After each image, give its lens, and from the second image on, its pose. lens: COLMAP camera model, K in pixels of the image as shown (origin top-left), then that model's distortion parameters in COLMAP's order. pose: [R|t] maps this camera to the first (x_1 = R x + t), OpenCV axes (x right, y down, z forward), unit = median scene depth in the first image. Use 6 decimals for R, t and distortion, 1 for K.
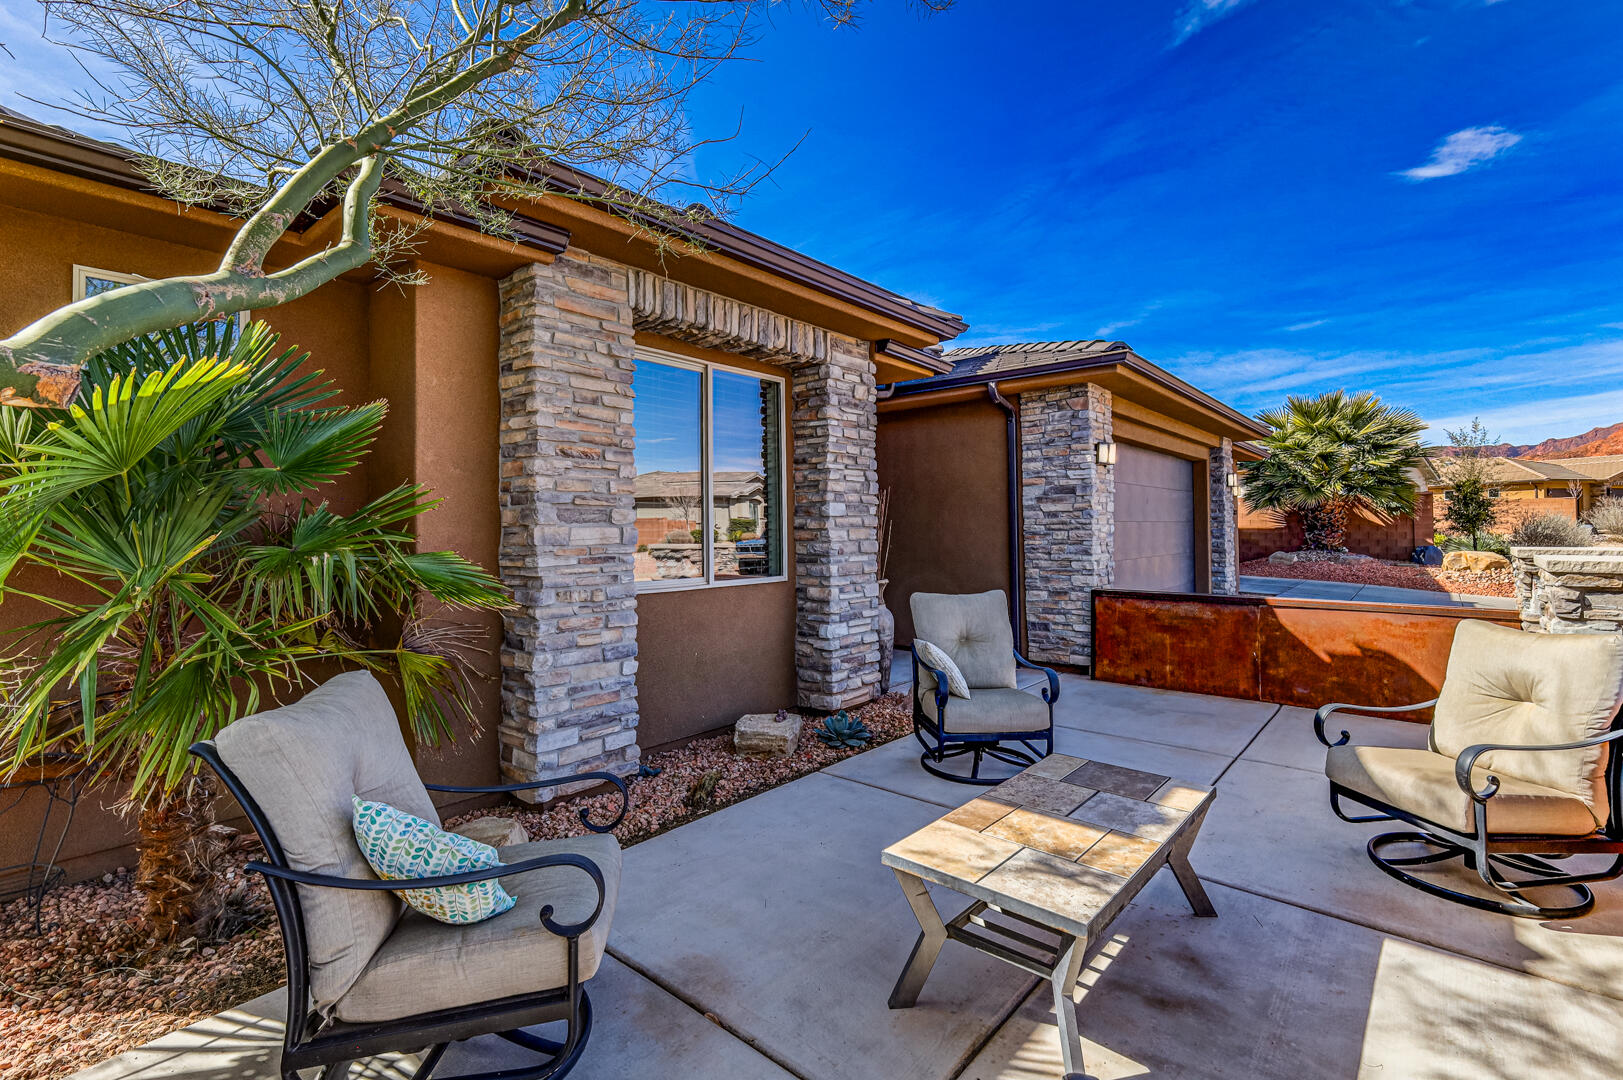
lens RADIAL K [[732.6, 0, 812.7], [0, 732.6, 516.5], [0, 0, 1]] dist [-0.000833, -0.000478]
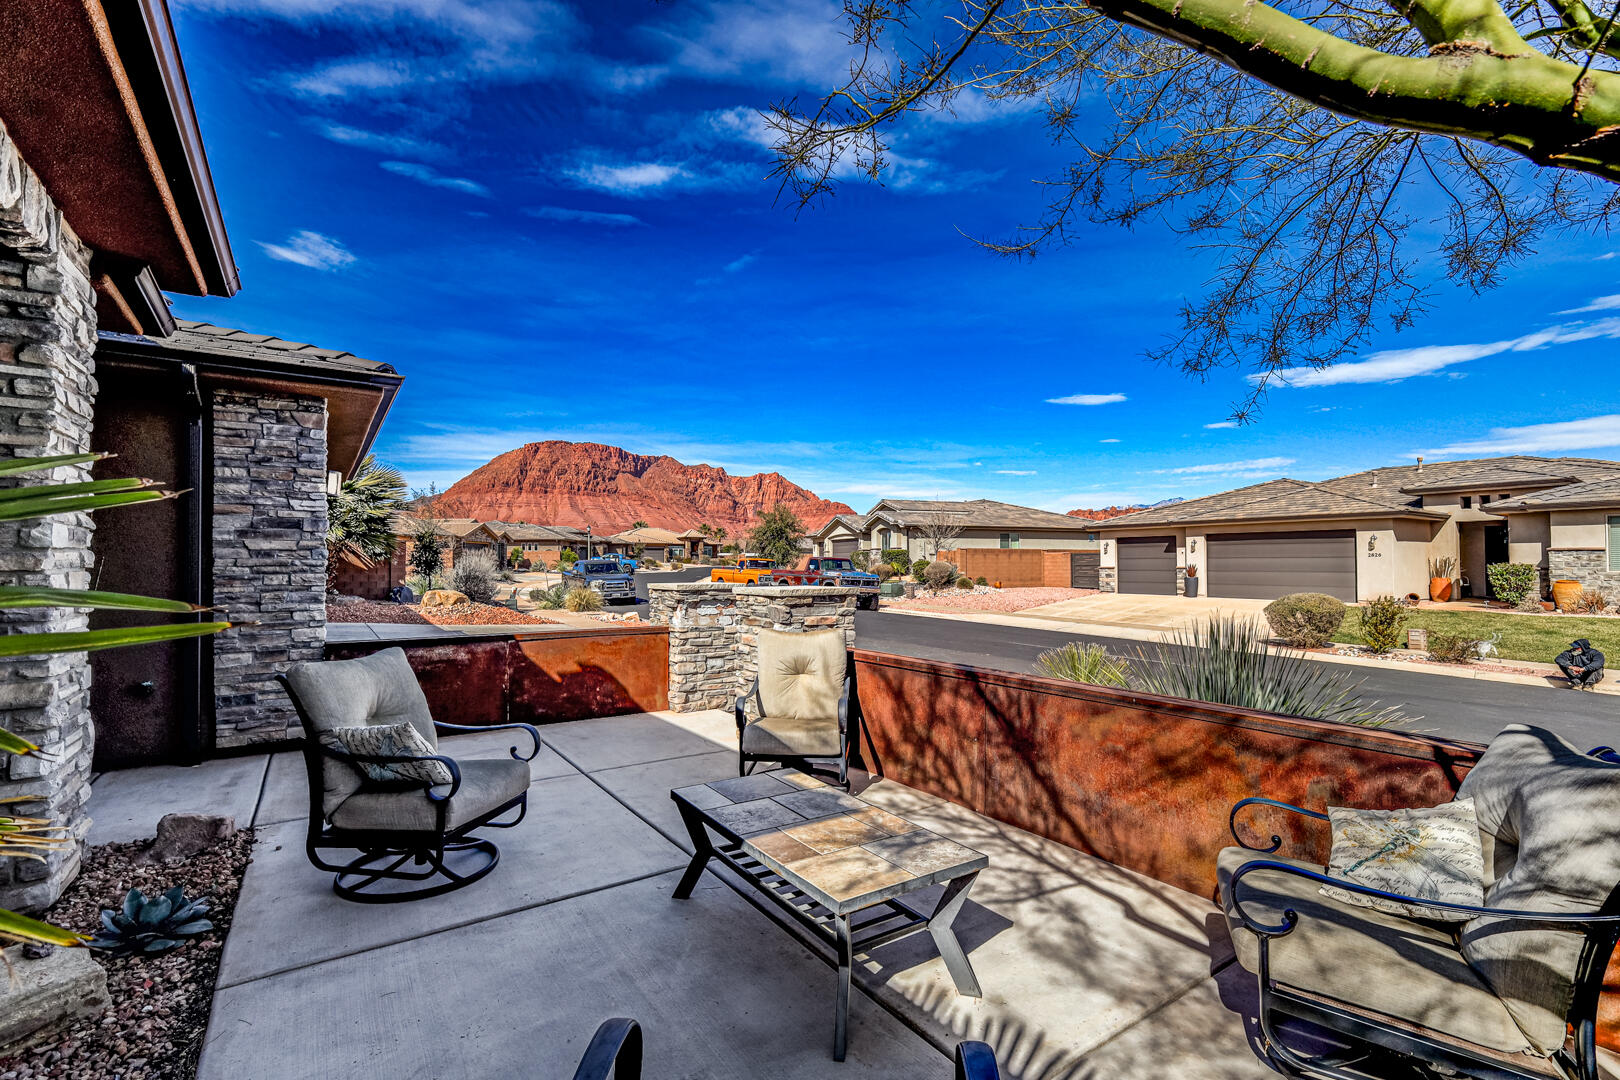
lens RADIAL K [[710.4, 0, 804.0], [0, 710.4, 548.4], [0, 0, 1]] dist [0.001093, -0.000088]
pose [[0.260080, 0.030889, 0.965093, -0.263094], [-0.014258, 0.999502, -0.028148, 0.005147], [-0.965482, -0.006440, 0.260391, 0.252837]]
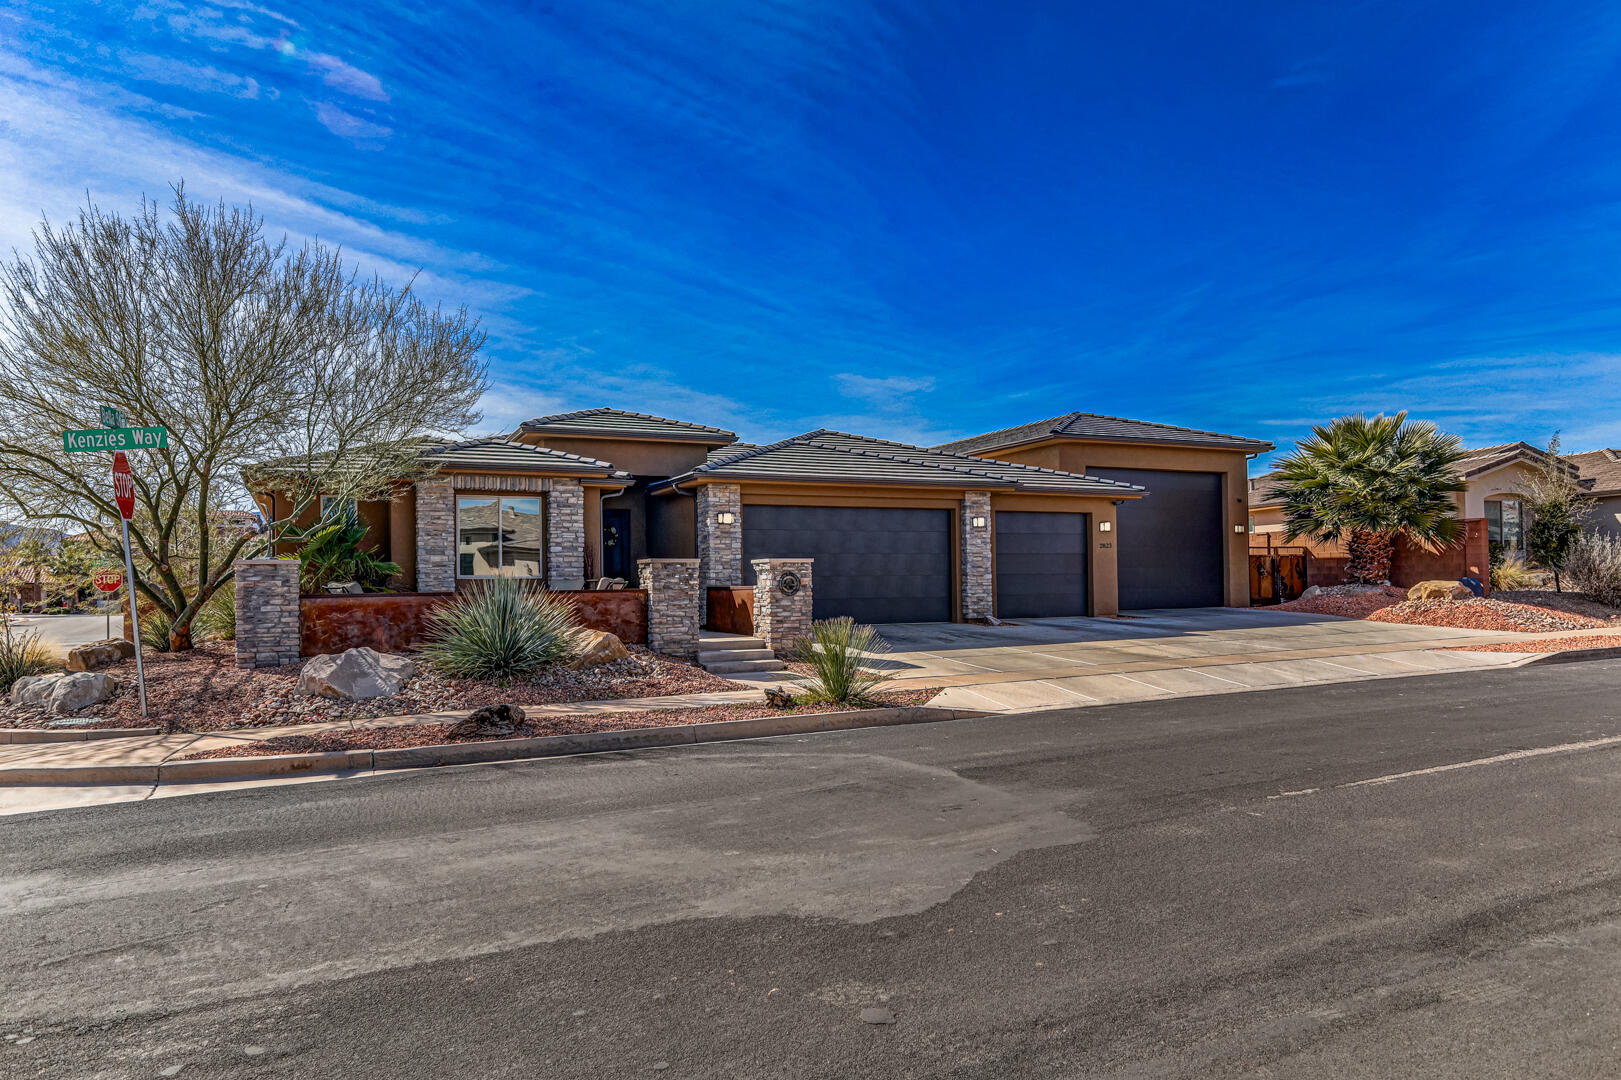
lens RADIAL K [[1025.5, 0, 814.0], [0, 1025.5, 572.5], [0, 0, 1]] dist [-0.020125, 0.000945]
pose [[0.921070, -0.009843, -0.389273, 1.722847], [0.012939, 0.999902, 0.005332, 0.048555], [0.389182, -0.009948, 0.921107, -1.466049]]
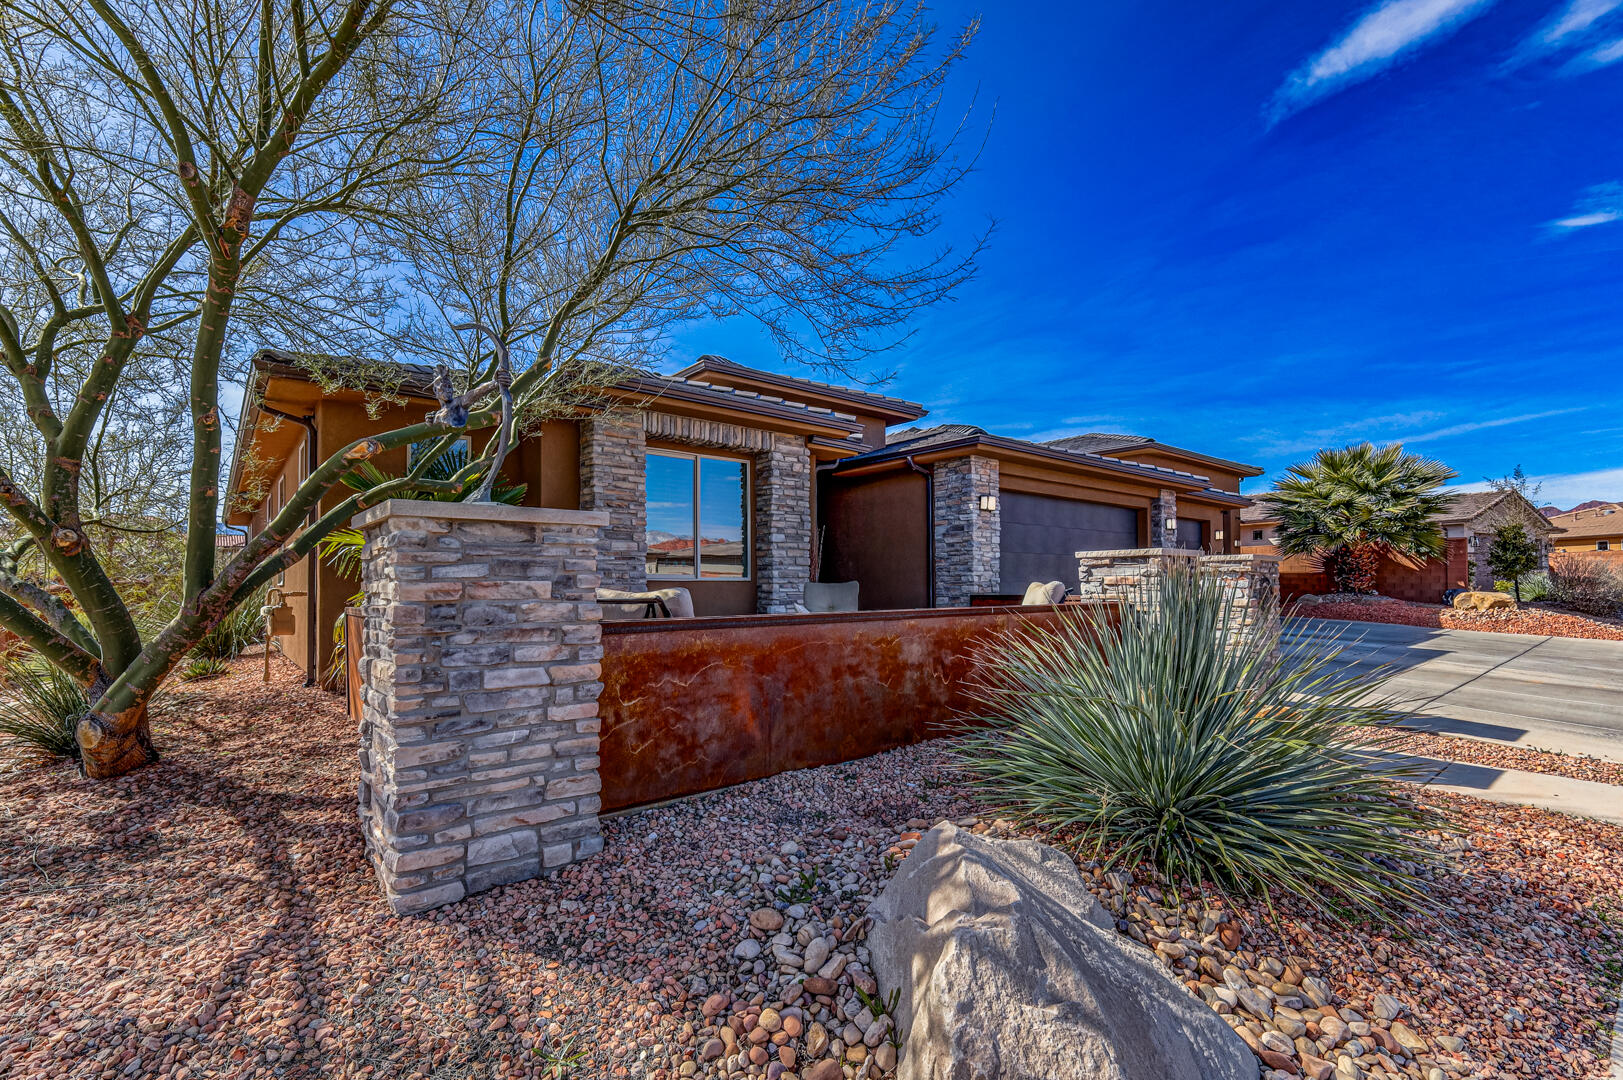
lens RADIAL K [[722.2, 0, 815.7], [0, 722.2, 579.3], [0, 0, 1]] dist [-0.002386, -0.000238]
pose [[0.986437, 0.001666, -0.164129, 0.305701], [-0.000492, 0.999974, 0.007193, 0.057393], [0.164137, -0.007015, 0.986413, -0.488252]]
